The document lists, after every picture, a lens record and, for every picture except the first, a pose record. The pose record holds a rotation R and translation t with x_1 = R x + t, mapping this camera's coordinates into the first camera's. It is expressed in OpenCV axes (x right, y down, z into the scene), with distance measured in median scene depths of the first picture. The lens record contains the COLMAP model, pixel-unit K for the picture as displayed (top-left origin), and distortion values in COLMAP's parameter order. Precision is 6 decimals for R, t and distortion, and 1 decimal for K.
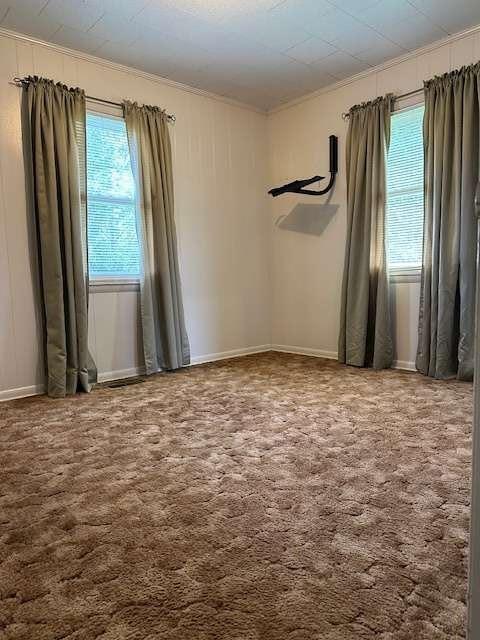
lens RADIAL K [[446.0, 0, 238.9], [0, 446.0, 322.4], [0, 0, 1]] dist [0.101014, -0.135748]
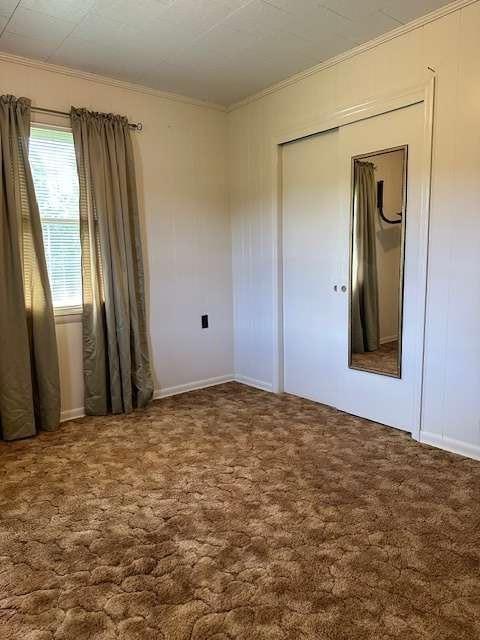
lens RADIAL K [[446.0, 0, 238.9], [0, 446.0, 322.4], [0, 0, 1]] dist [0.101014, -0.135748]
pose [[0.037155, -0.106342, 0.993635, -0.707589], [0.112609, 0.988434, 0.101575, -0.199696], [-0.992944, 0.108118, 0.048700, 0.862119]]
